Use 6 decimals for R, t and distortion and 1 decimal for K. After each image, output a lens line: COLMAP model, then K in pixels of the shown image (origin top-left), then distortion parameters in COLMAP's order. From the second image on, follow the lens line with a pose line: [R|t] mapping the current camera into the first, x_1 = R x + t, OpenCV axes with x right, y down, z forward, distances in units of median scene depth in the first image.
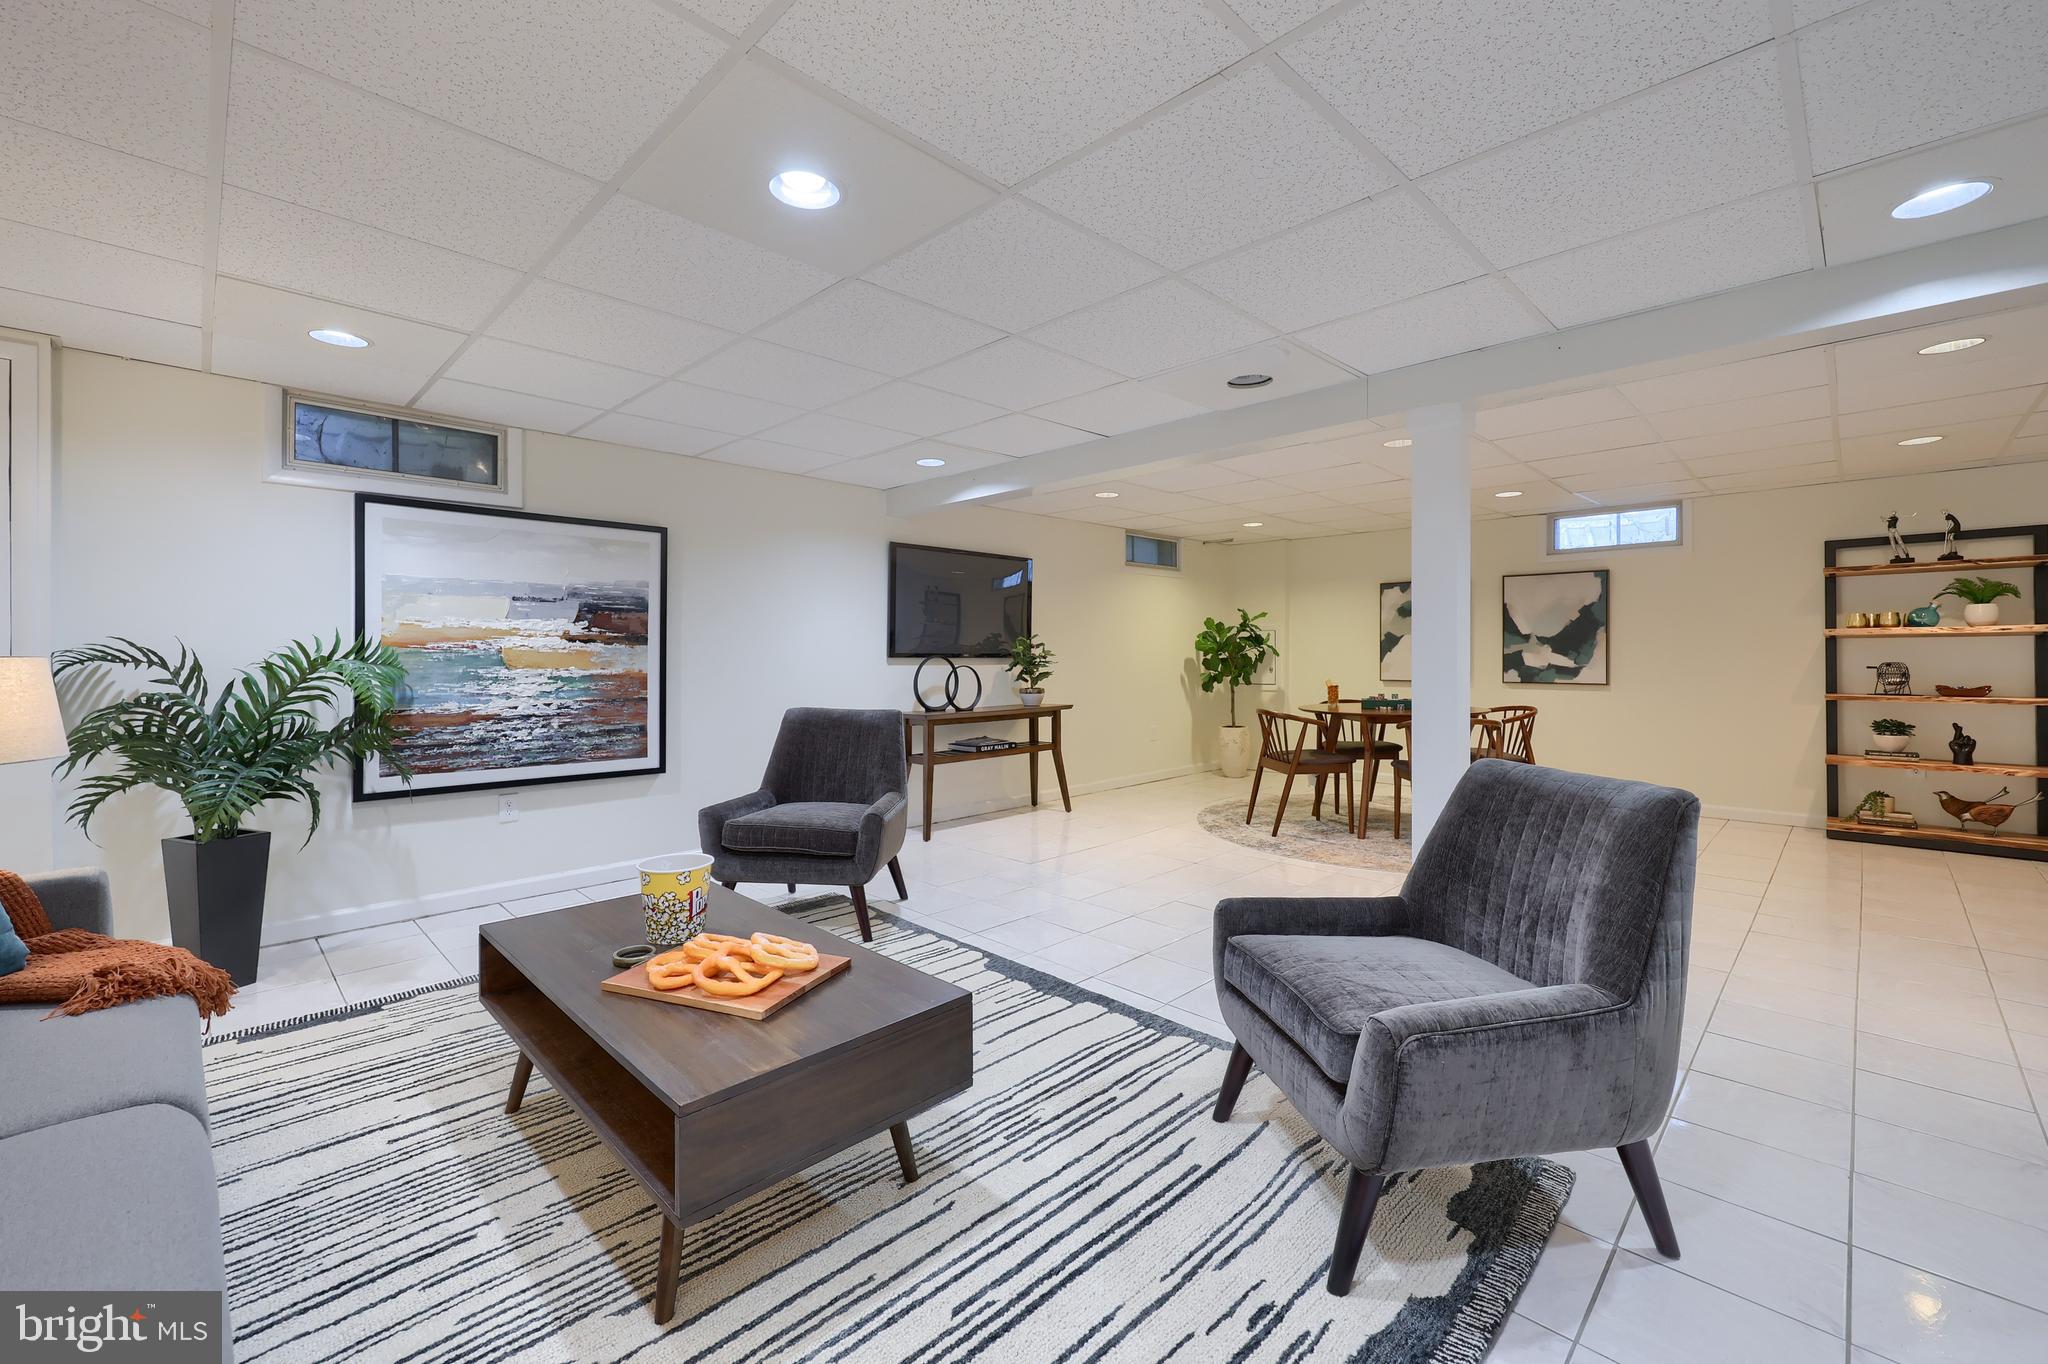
lens RADIAL K [[833.8, 0, 1028.8], [0, 833.8, 665.9], [0, 0, 1]] dist [-0.000262, 0.000190]
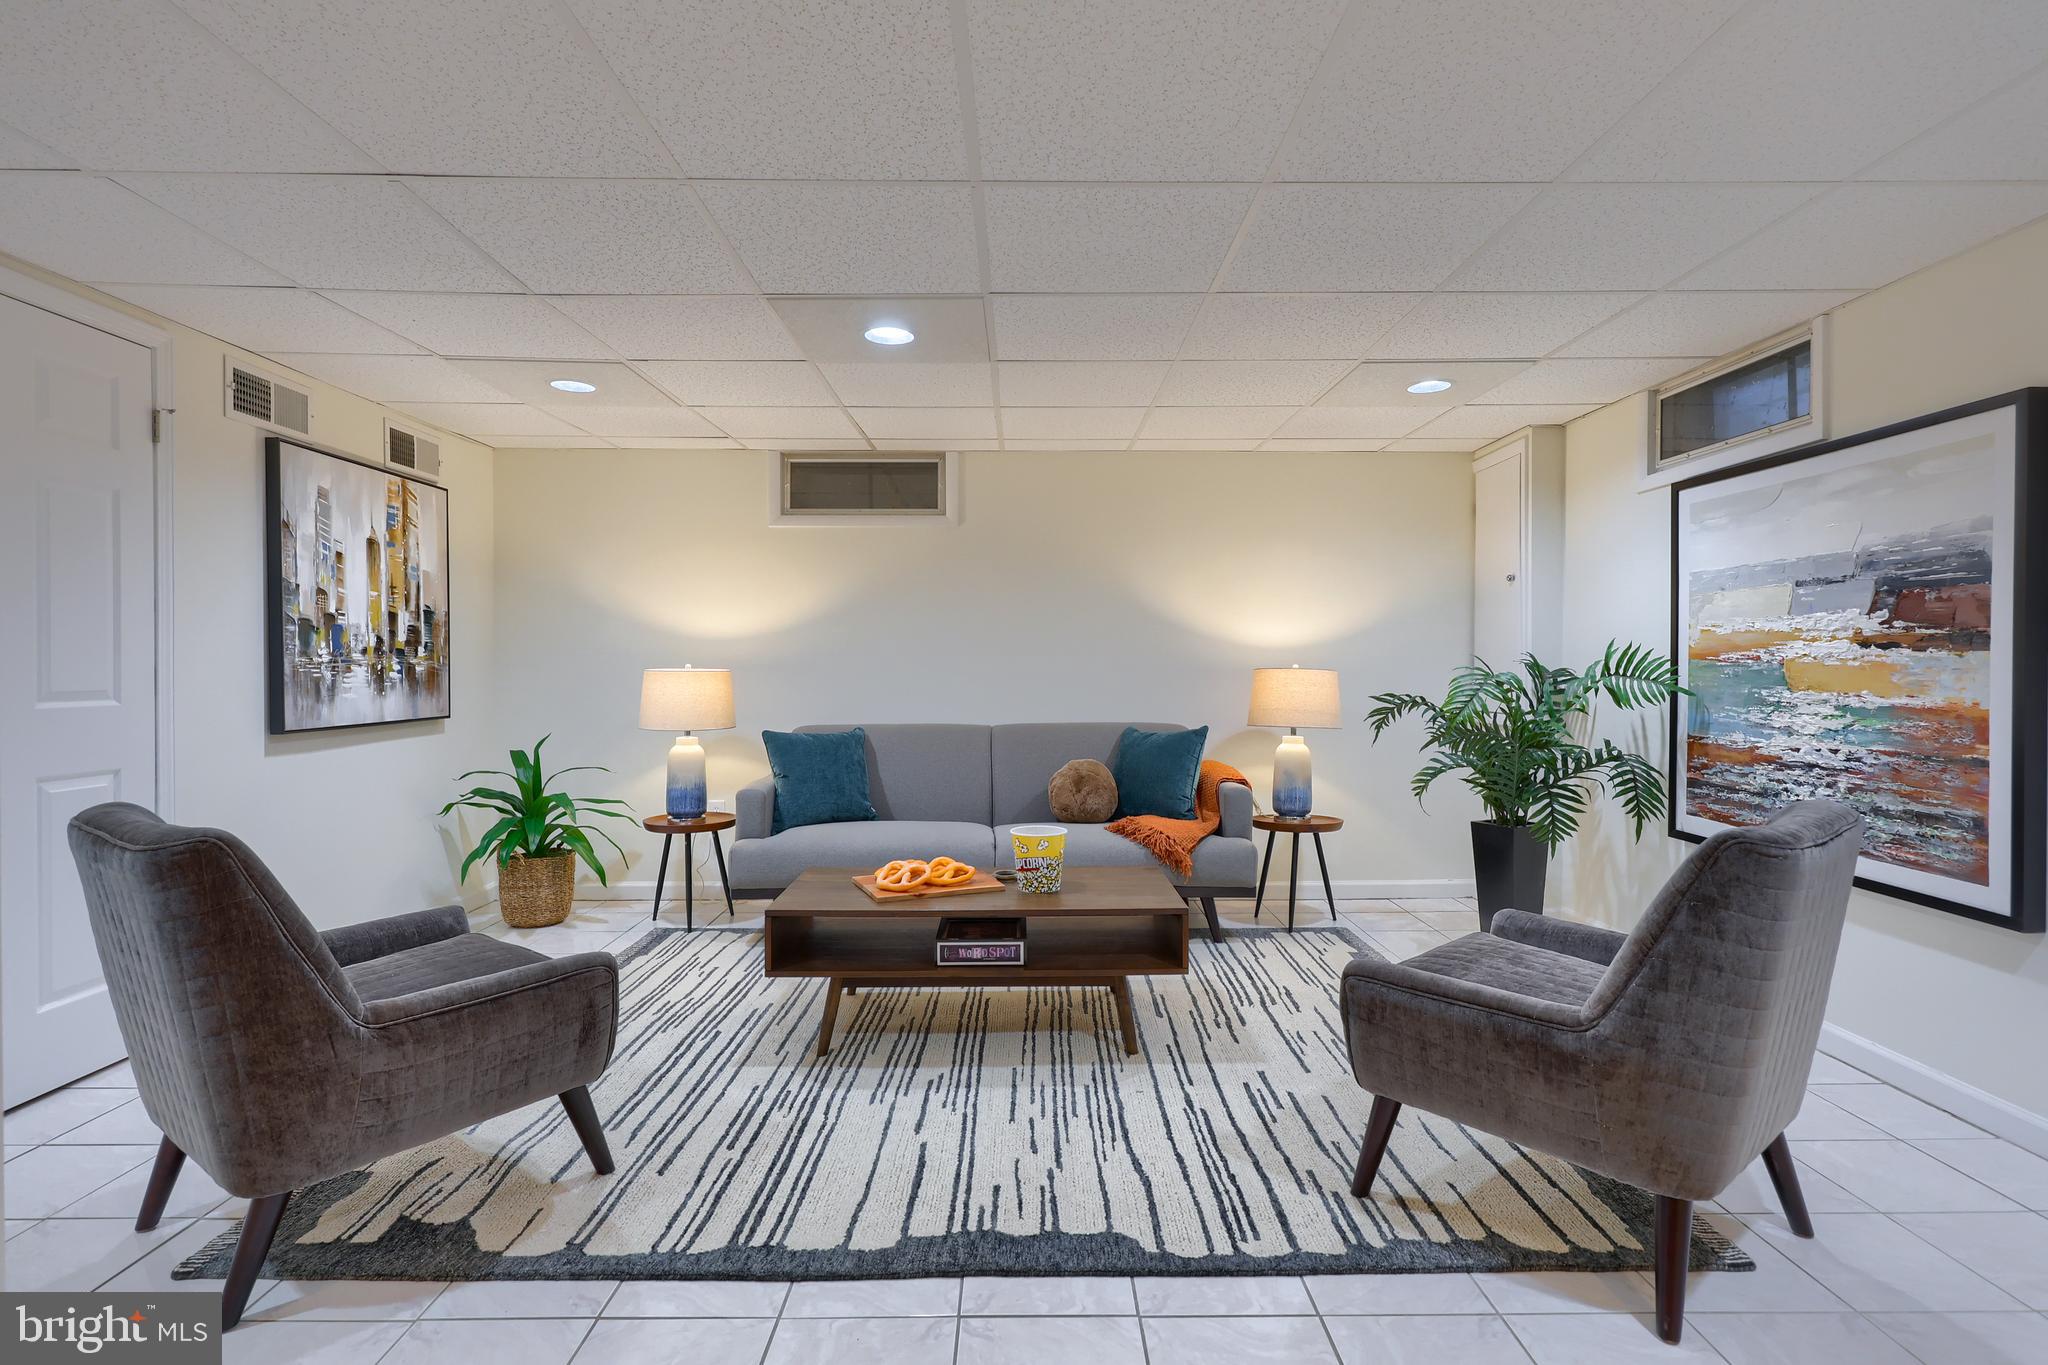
lens RADIAL K [[1010.1, 0, 1039.2], [0, 1010.1, 674.8], [0, 0, 1]] dist [0.001272, 0.000003]
pose [[-0.701636, 0.007205, -0.712499, 0.371515], [-0.010392, 0.999739, 0.020342, -0.019171], [0.712459, 0.021677, -0.701379, 1.143405]]
